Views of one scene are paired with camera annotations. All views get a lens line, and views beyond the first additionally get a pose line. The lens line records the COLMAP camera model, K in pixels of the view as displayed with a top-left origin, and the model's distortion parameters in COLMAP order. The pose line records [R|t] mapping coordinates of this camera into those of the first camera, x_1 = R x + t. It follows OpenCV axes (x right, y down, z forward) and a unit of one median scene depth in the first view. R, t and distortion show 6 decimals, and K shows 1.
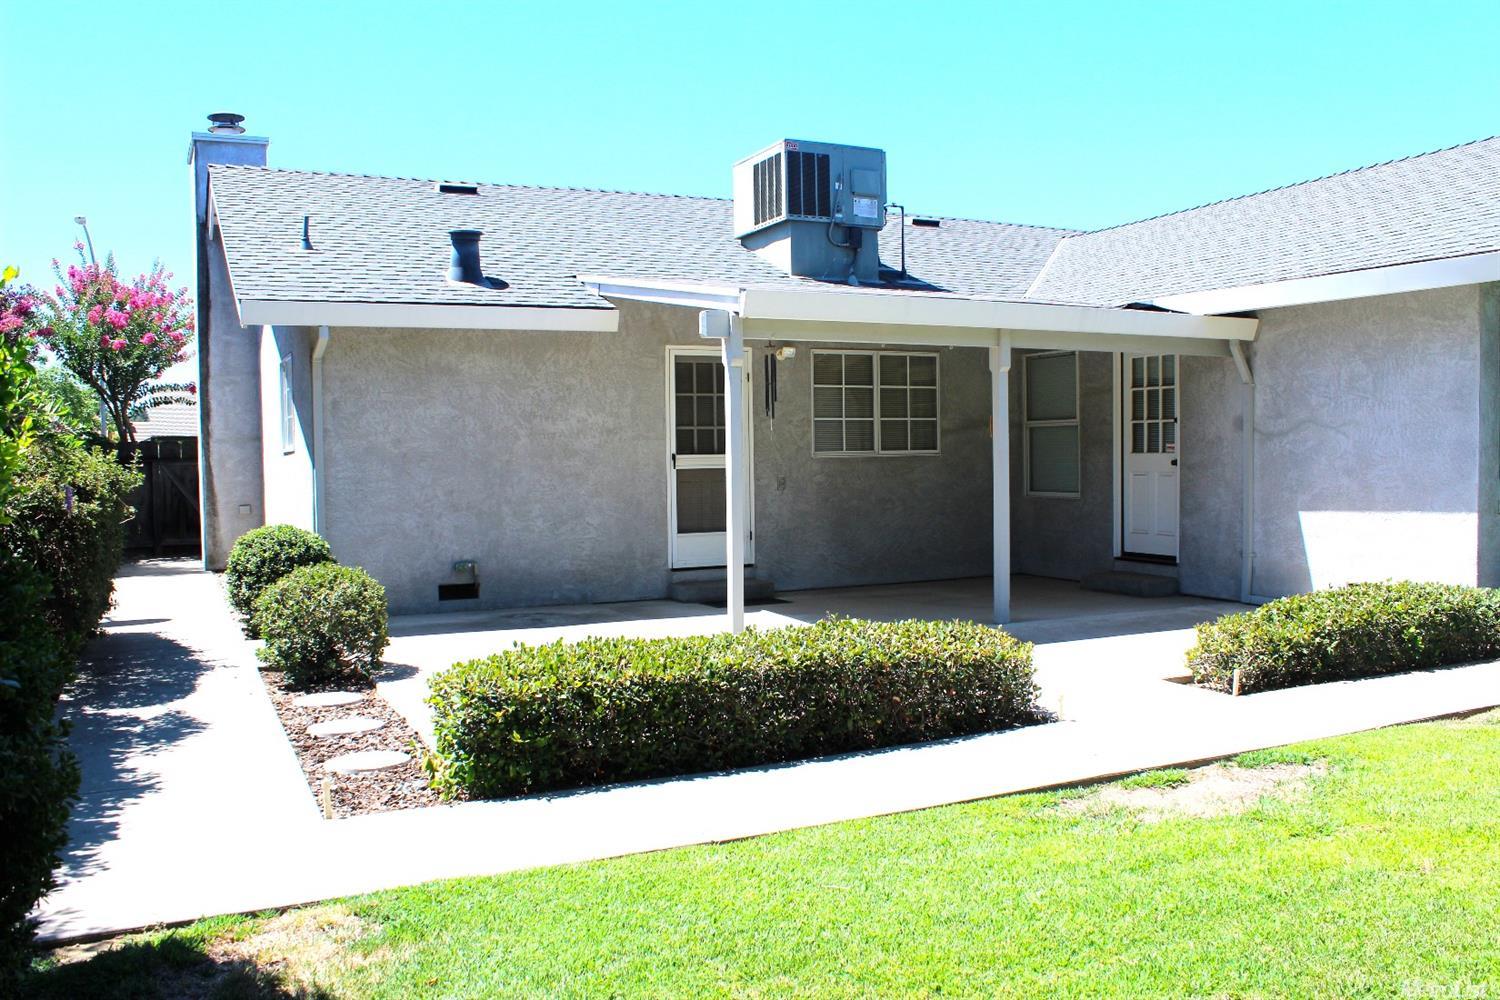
lens RADIAL K [[1297.1, 0, 750.0], [0, 1297.1, 500.0], [0, 0, 1]] dist [-0.180663, 0.178066]
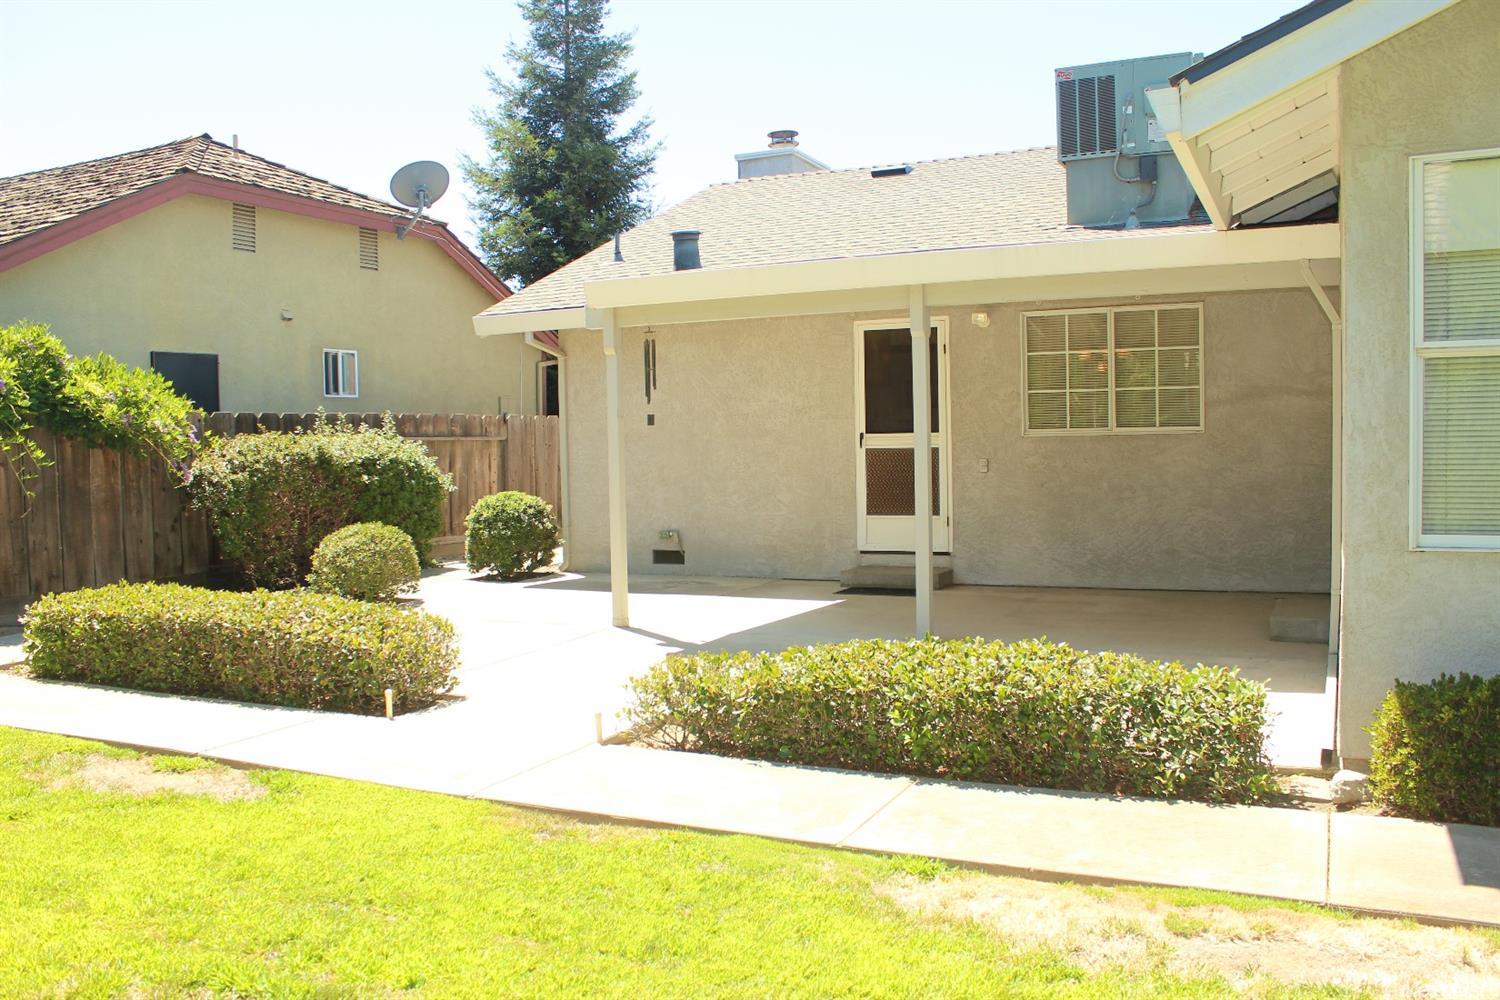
lens RADIAL K [[1297.1, 0, 750.0], [0, 1297.1, 500.0], [0, 0, 1]] dist [-0.180663, 0.178066]
pose [[0.607286, 0.040343, -0.793459, 0.656207], [-0.015522, 0.999122, 0.038920, -0.021621], [0.794332, -0.011320, 0.607378, 0.341426]]
